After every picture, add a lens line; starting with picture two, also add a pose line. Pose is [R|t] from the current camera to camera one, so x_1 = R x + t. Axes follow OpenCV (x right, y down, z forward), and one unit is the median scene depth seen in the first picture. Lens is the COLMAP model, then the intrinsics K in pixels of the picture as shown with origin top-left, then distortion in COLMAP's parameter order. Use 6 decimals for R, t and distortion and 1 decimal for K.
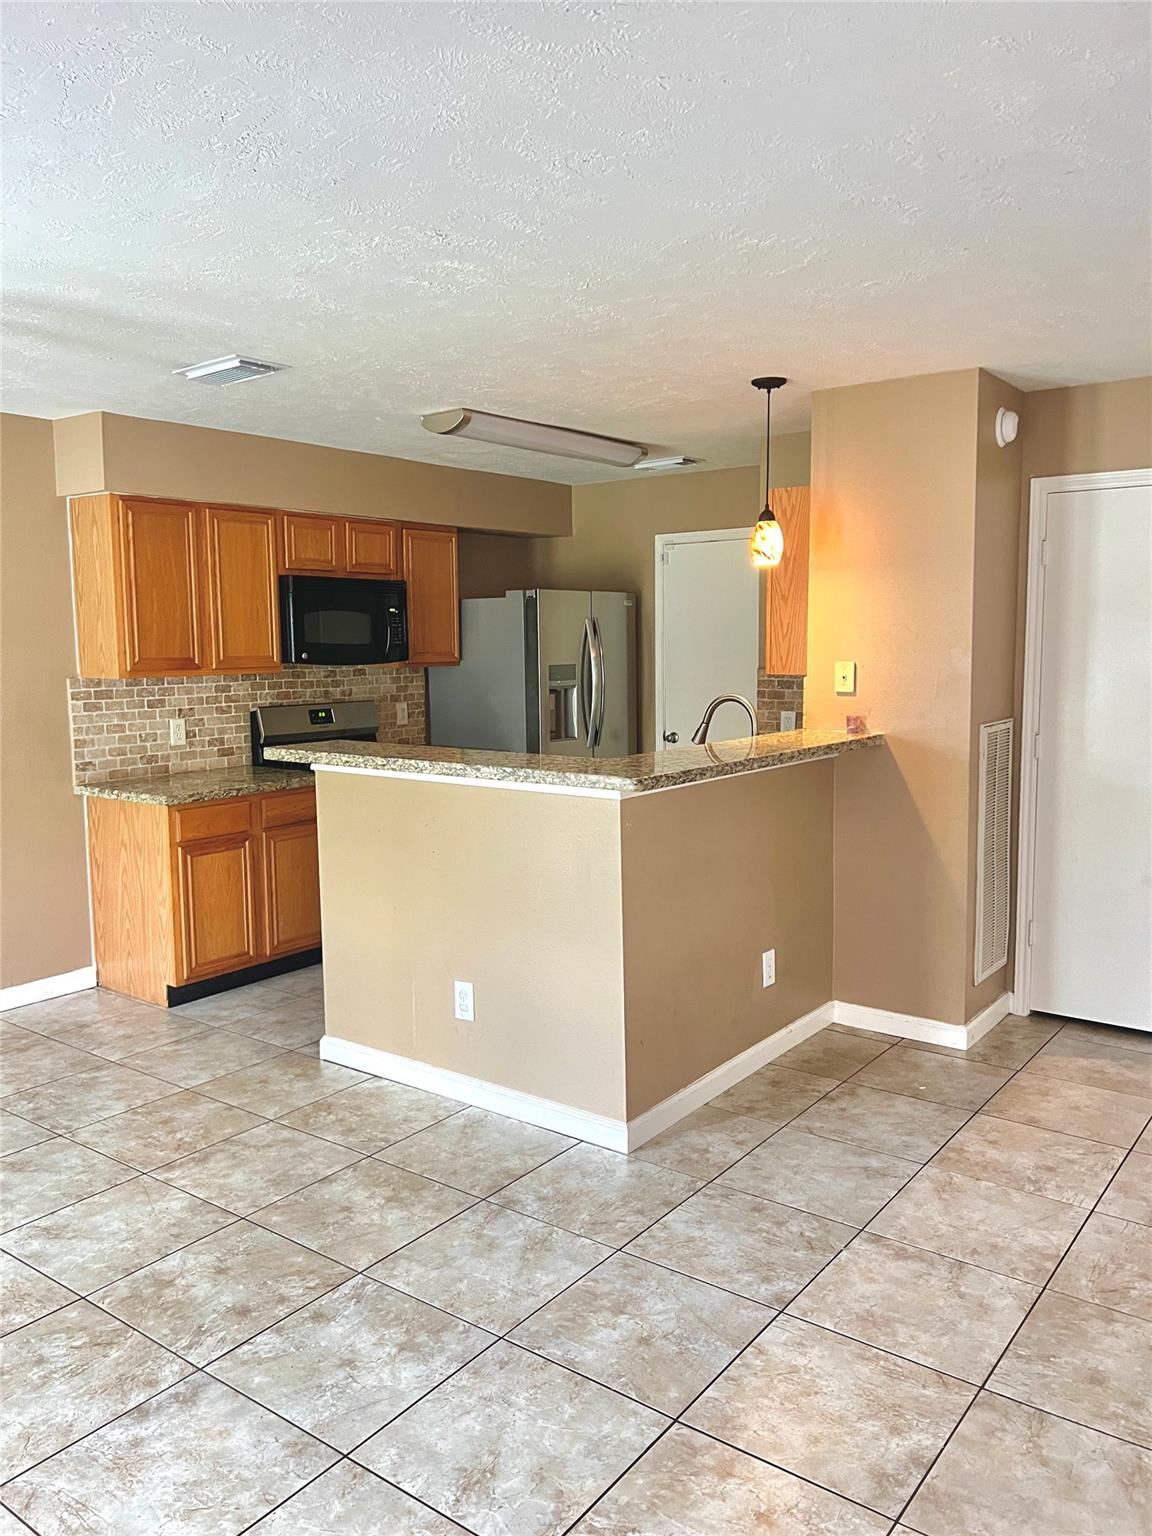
lens RADIAL K [[1159.6, 0, 582.4], [0, 1159.6, 759.9], [0, 0, 1]] dist [0.055092, -0.067823]
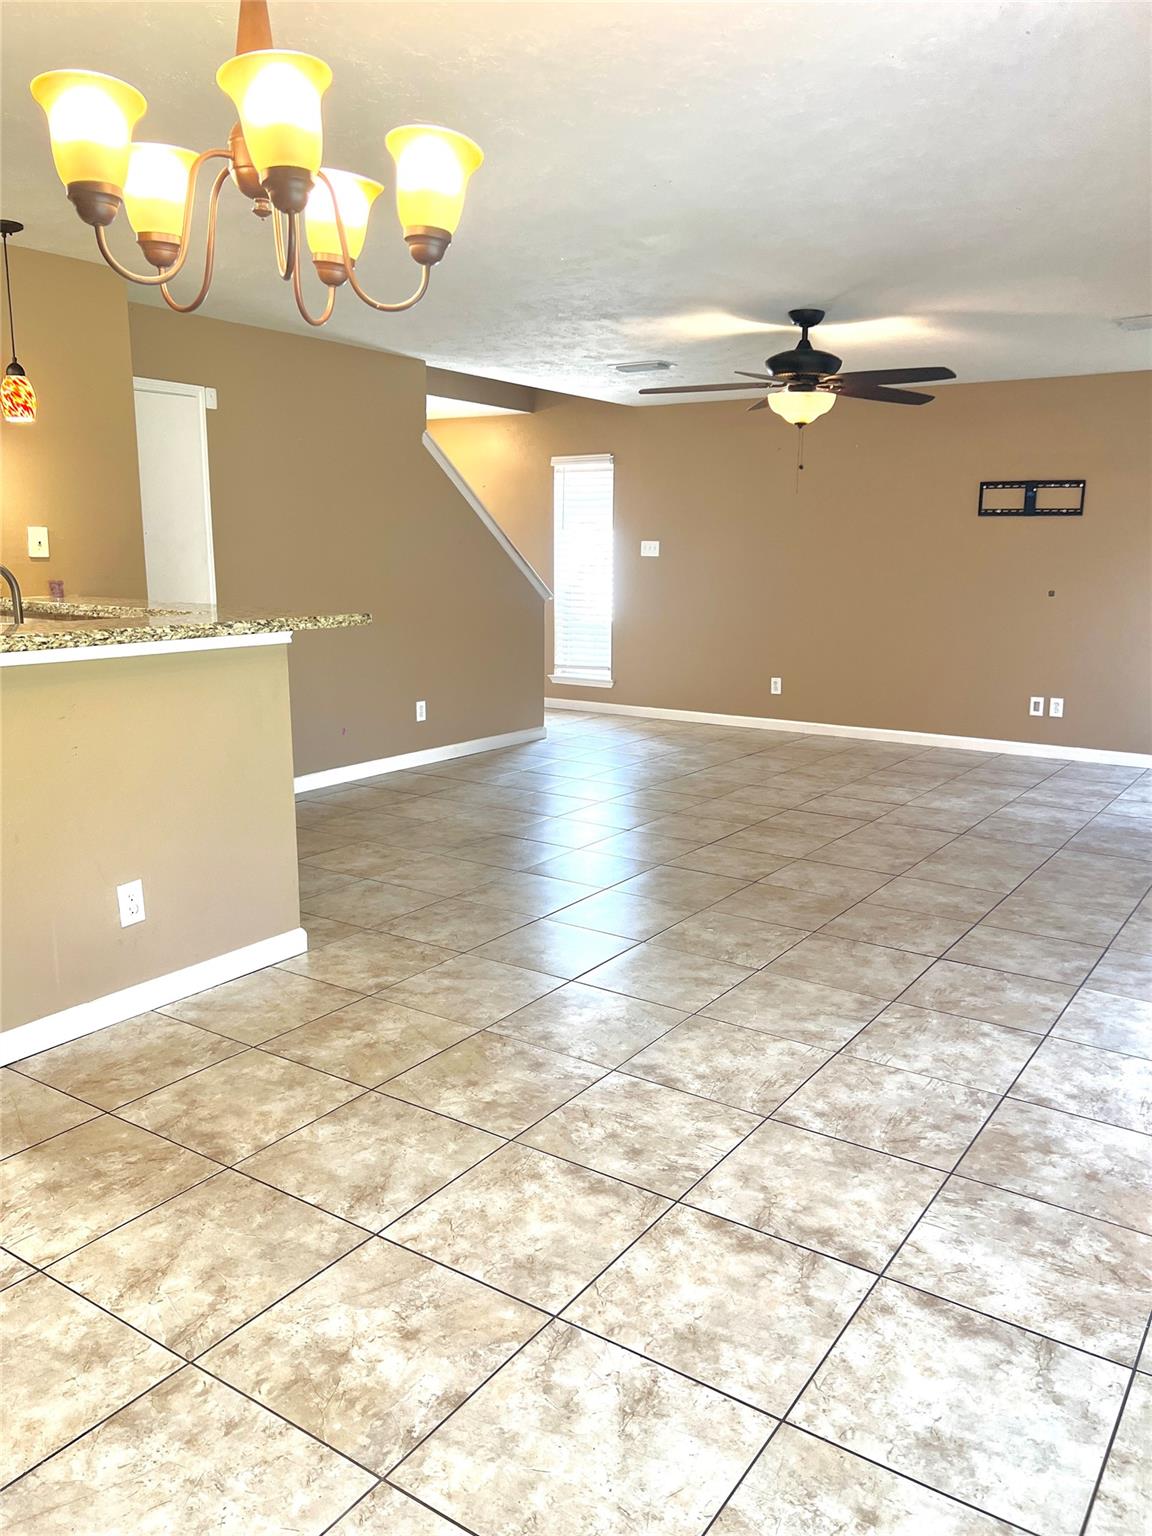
lens RADIAL K [[1159.6, 0, 587.3], [0, 1159.6, 765.6], [0, 0, 1]] dist [0.055092, -0.067823]
pose [[-0.054019, -0.180598, 0.982073, -1.120967], [0.098933, 0.977701, 0.185236, -0.029820], [-0.993627, 0.107165, -0.034947, 0.772930]]
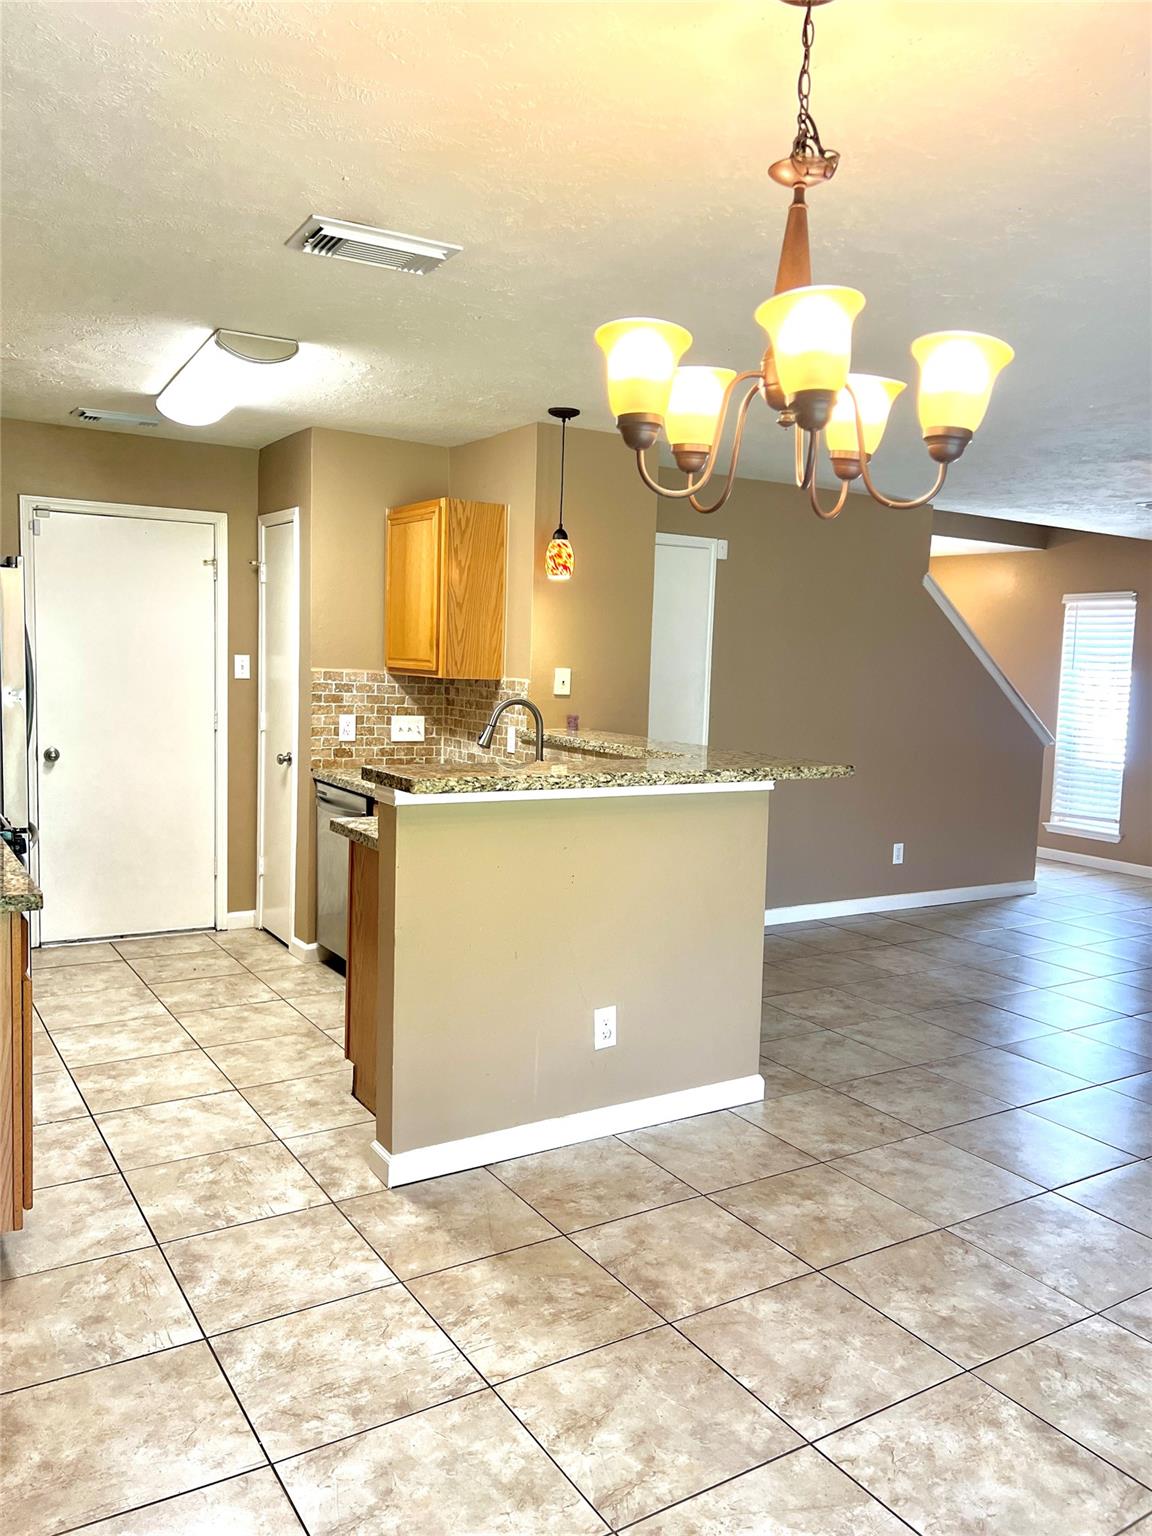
lens RADIAL K [[1159.6, 0, 584.4], [0, 1159.6, 757.6], [0, 0, 1]] dist [0.055092, -0.067823]
pose [[0.351177, -0.061616, 0.934279, -1.112916], [0.061898, 0.997177, 0.042498, -0.058314], [-0.934261, 0.042905, 0.354000, 0.773207]]
